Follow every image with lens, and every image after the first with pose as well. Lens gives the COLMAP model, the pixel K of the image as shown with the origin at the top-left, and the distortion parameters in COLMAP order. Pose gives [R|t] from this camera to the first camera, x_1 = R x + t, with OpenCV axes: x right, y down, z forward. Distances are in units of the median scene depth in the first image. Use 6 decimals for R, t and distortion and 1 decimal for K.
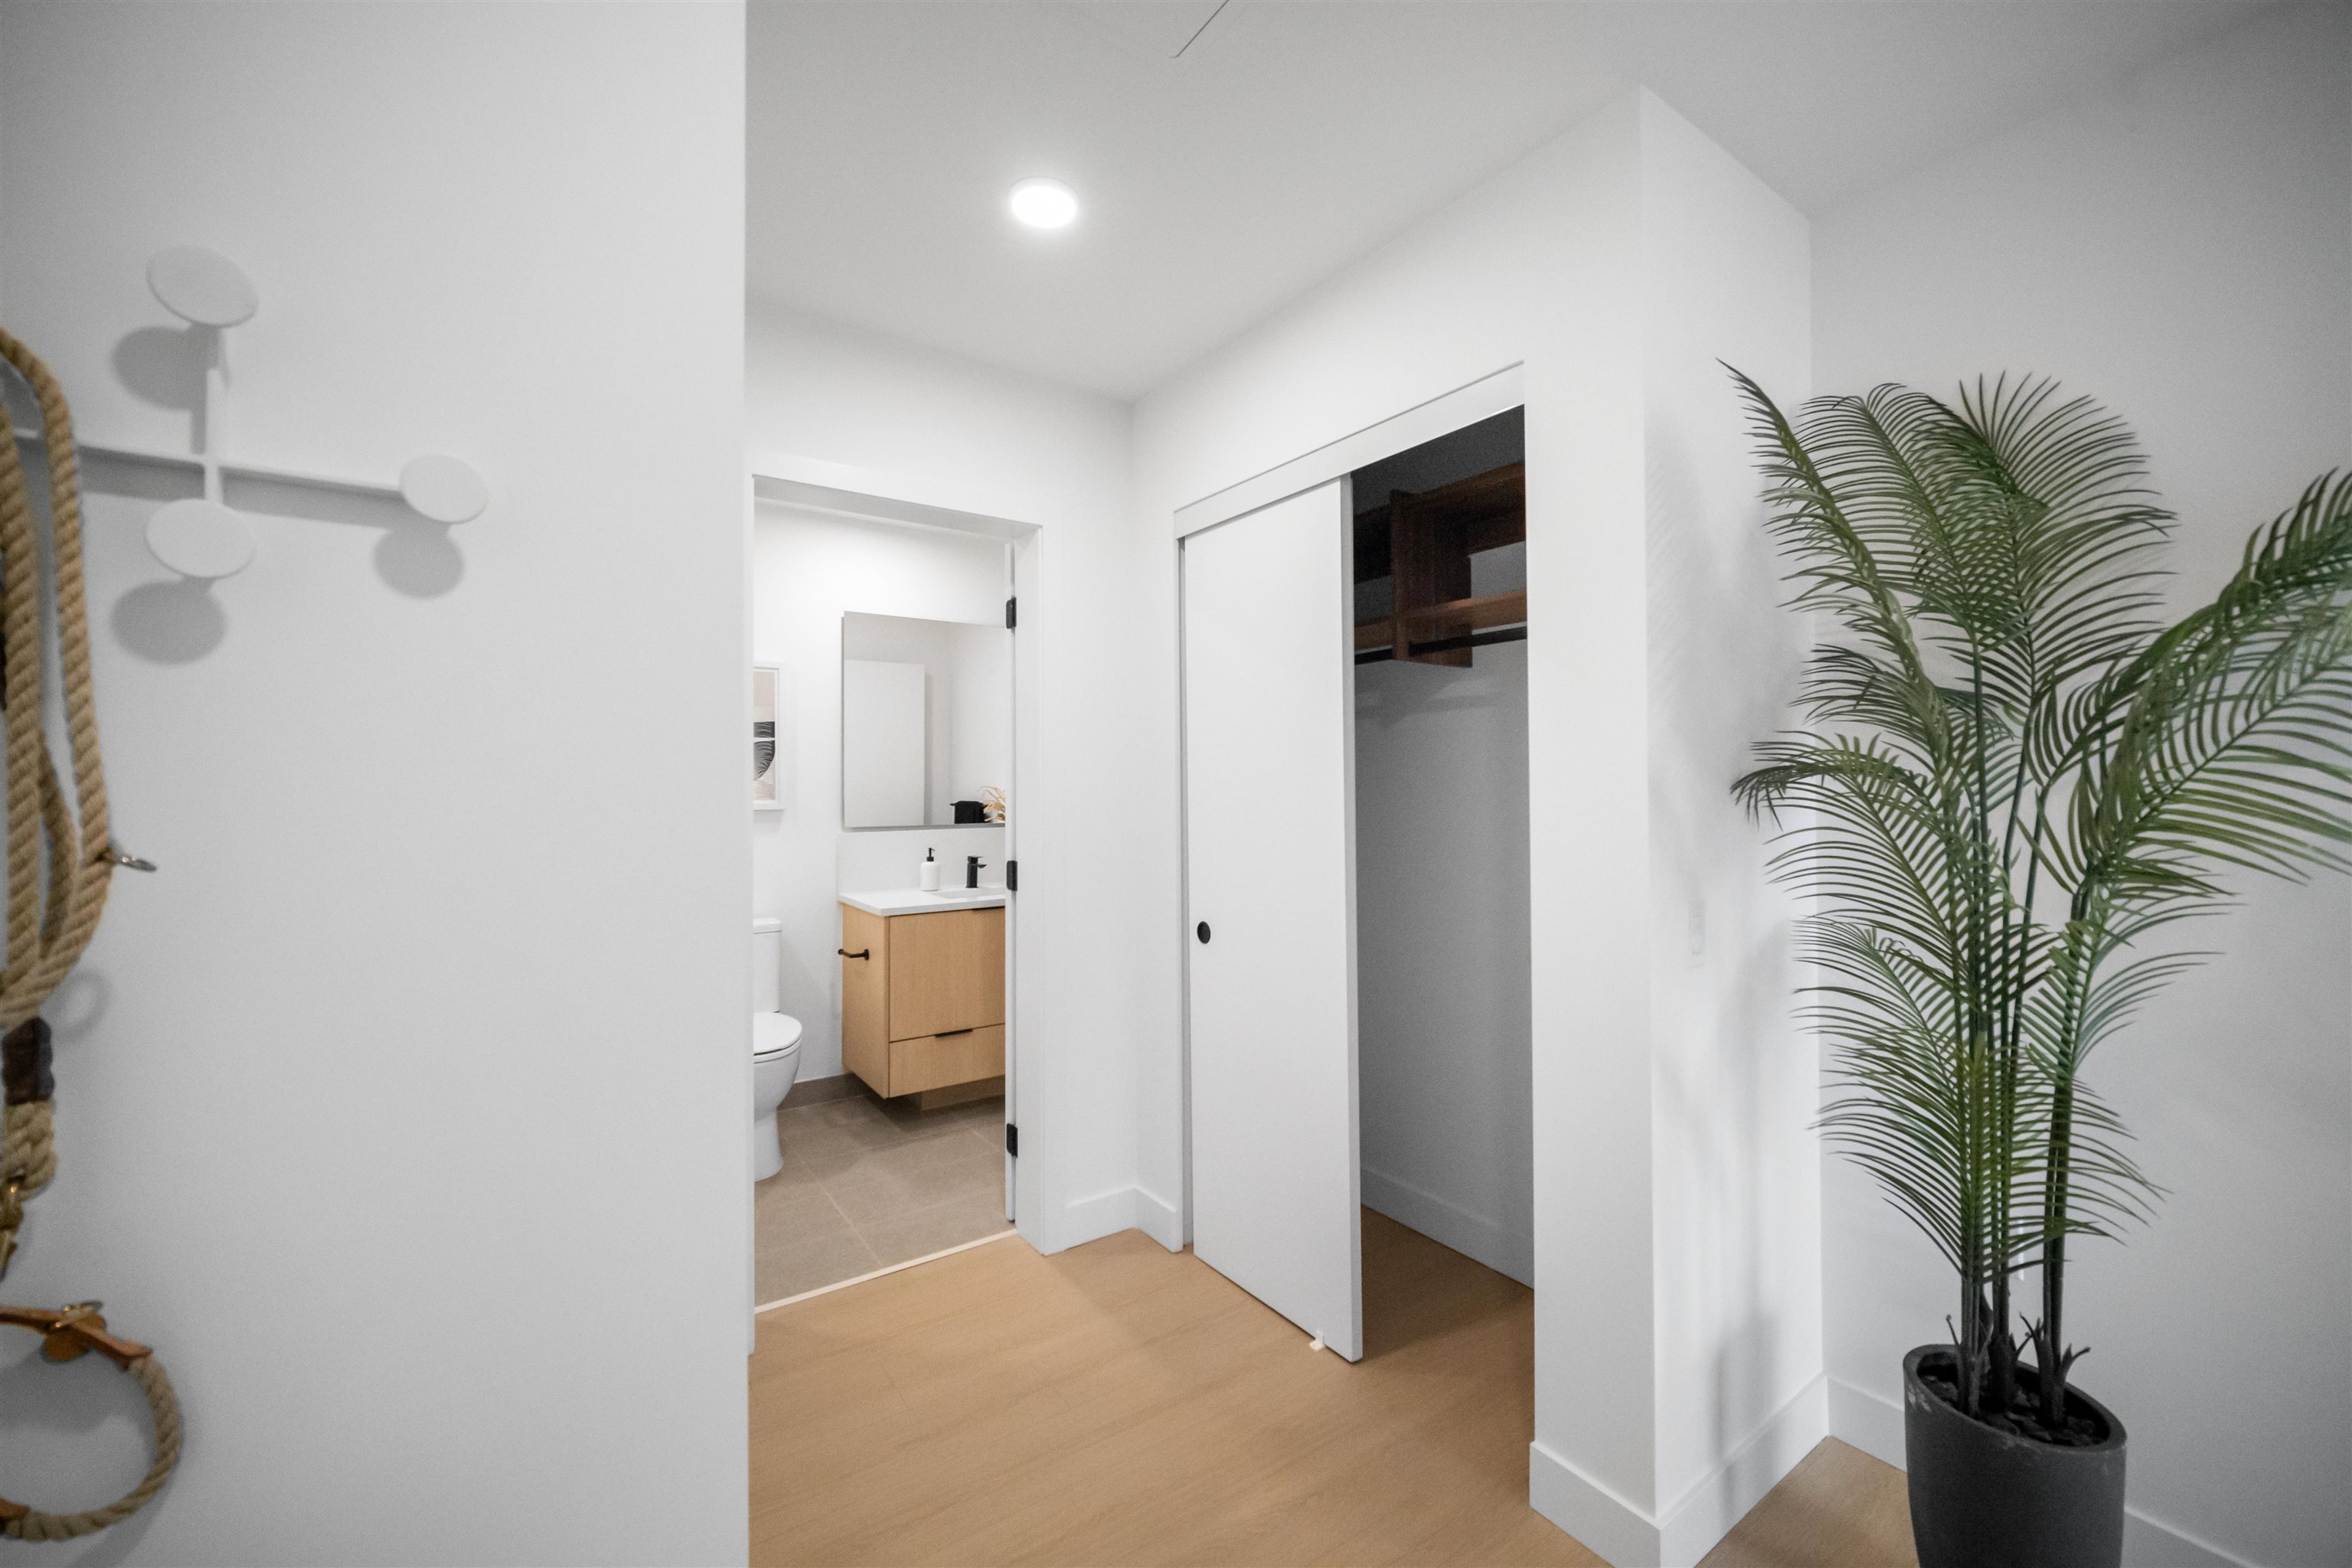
lens RADIAL K [[935.8, 0, 1182.8], [0, 935.8, 786.5], [0, 0, 1]] dist [0.002371, 0.000657]
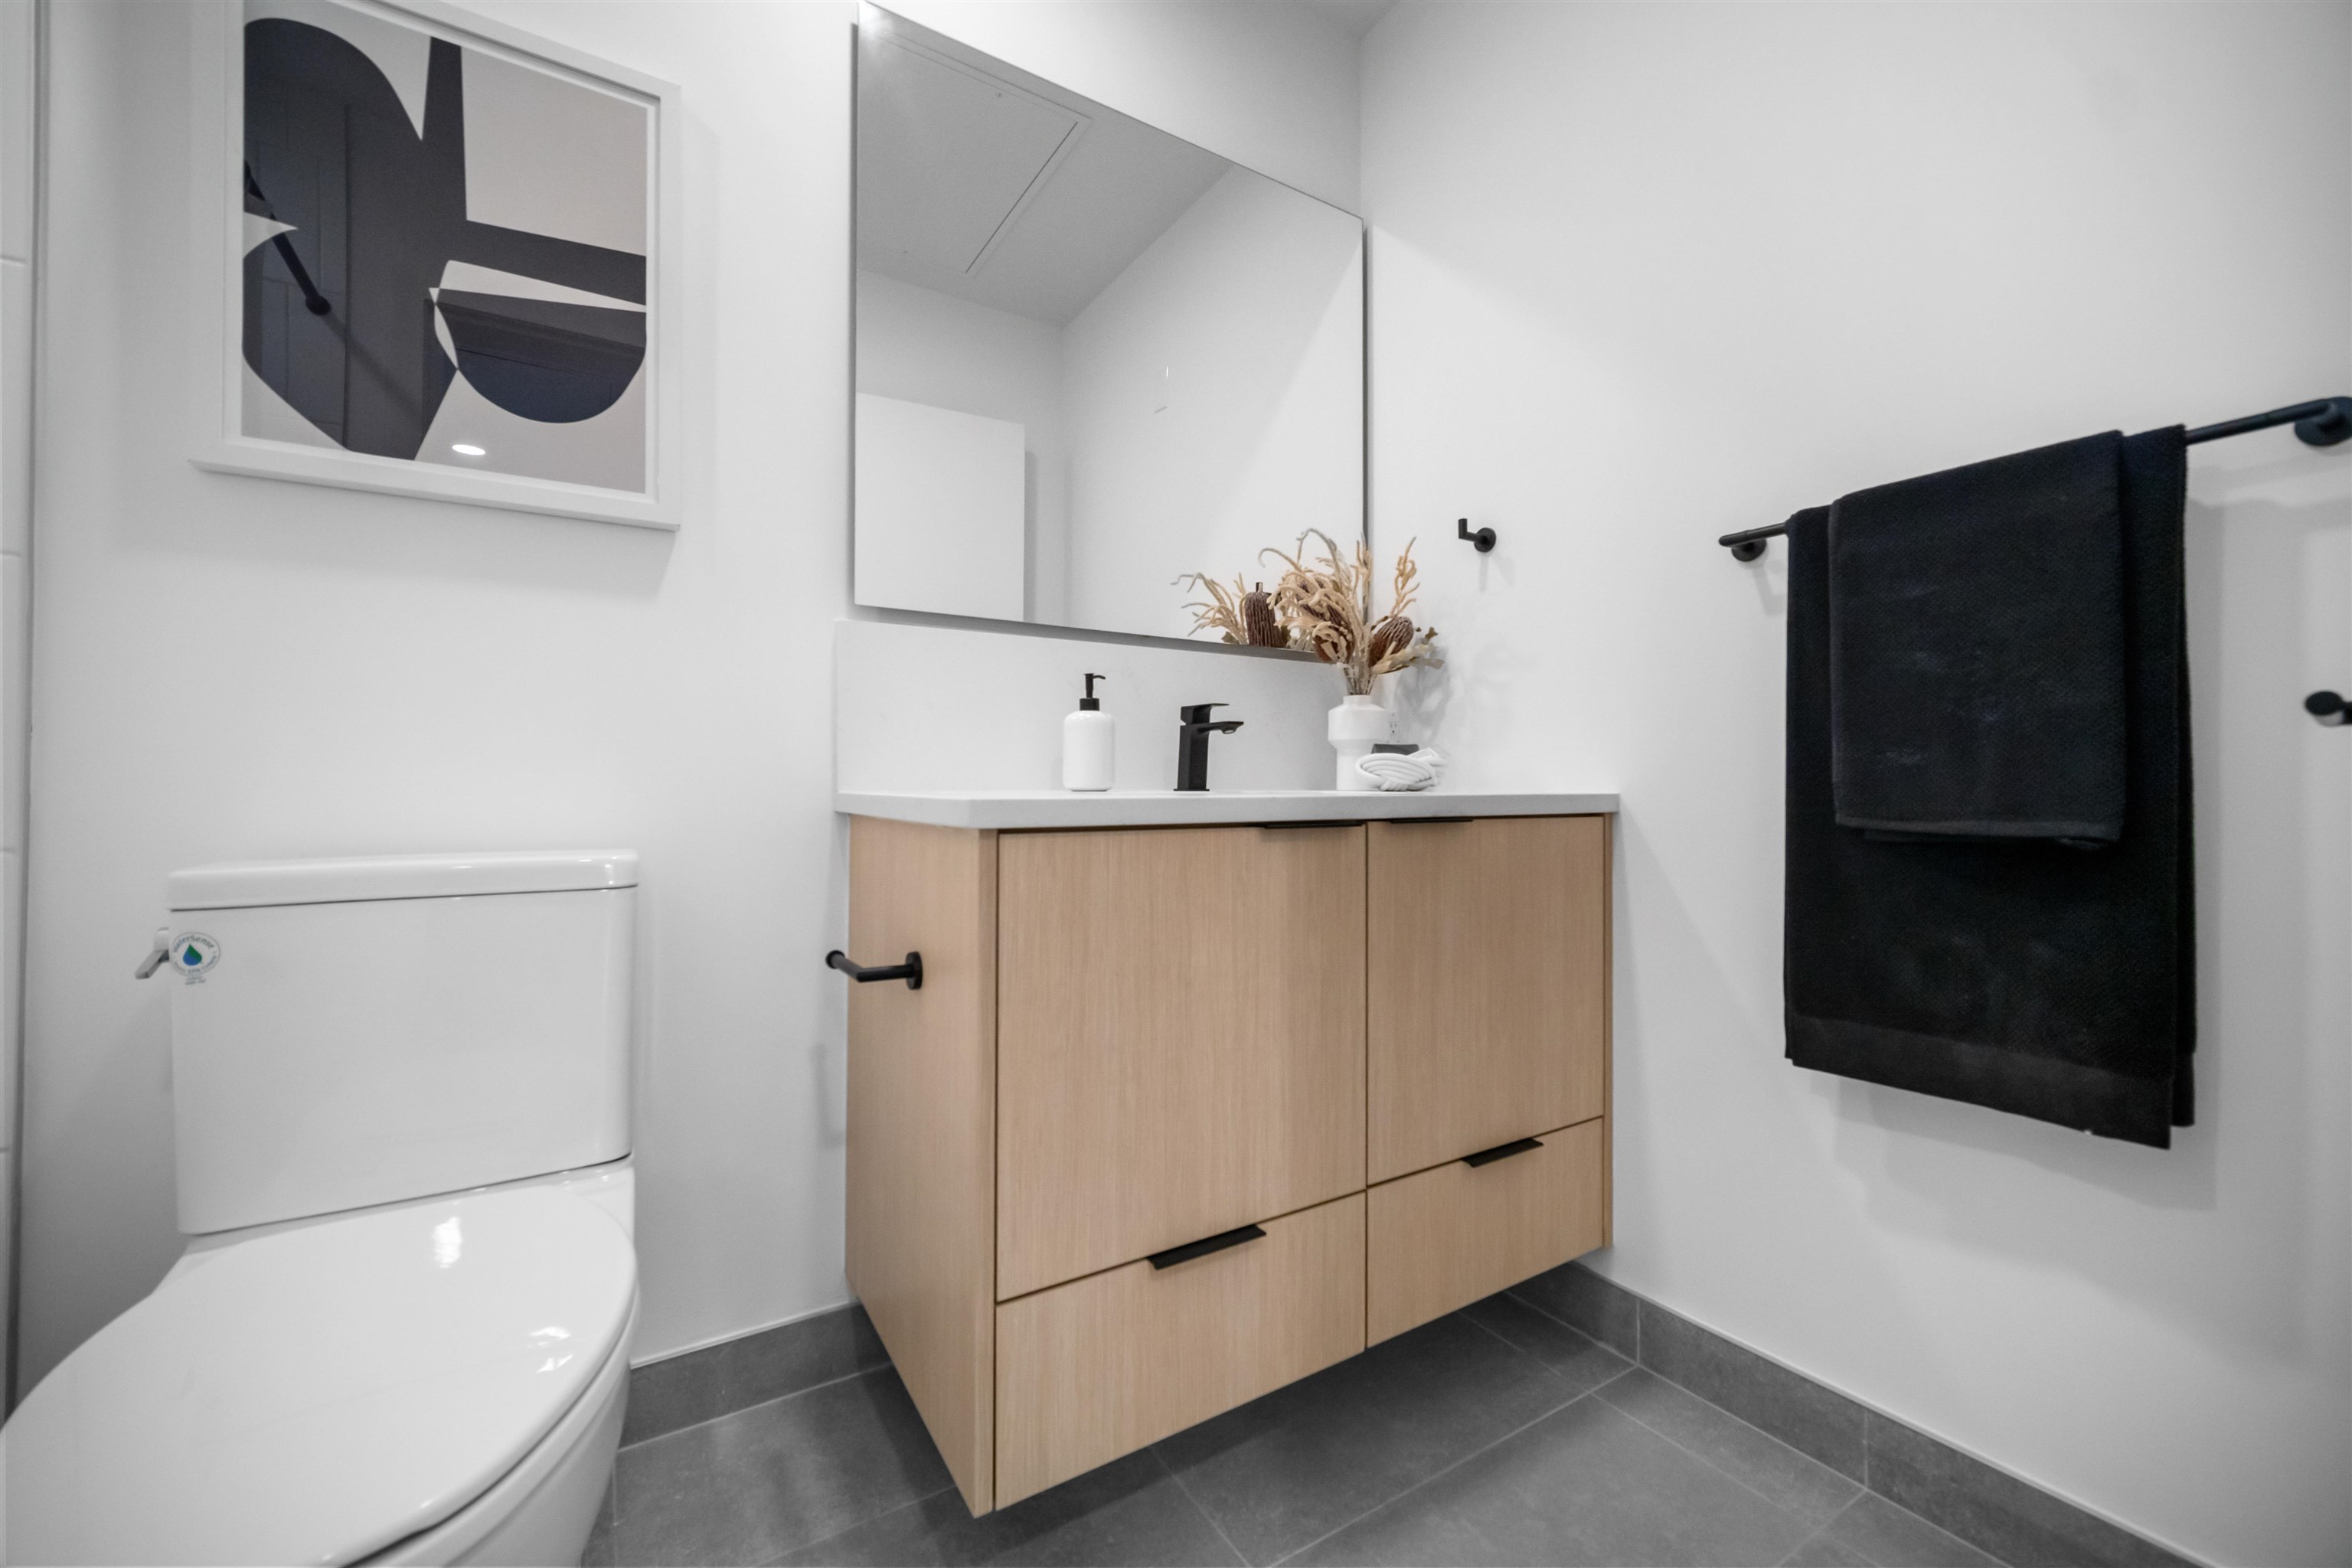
lens RADIAL K [[935.8, 0, 1166.8], [0, 935.8, 783.2], [0, 0, 1]] dist [0.002371, 0.000657]
pose [[0.997674, 0.002442, -0.068121, -0.126670], [-0.002796, 0.999983, -0.005092, 0.064715], [0.068108, 0.005271, 0.997664, 0.377895]]
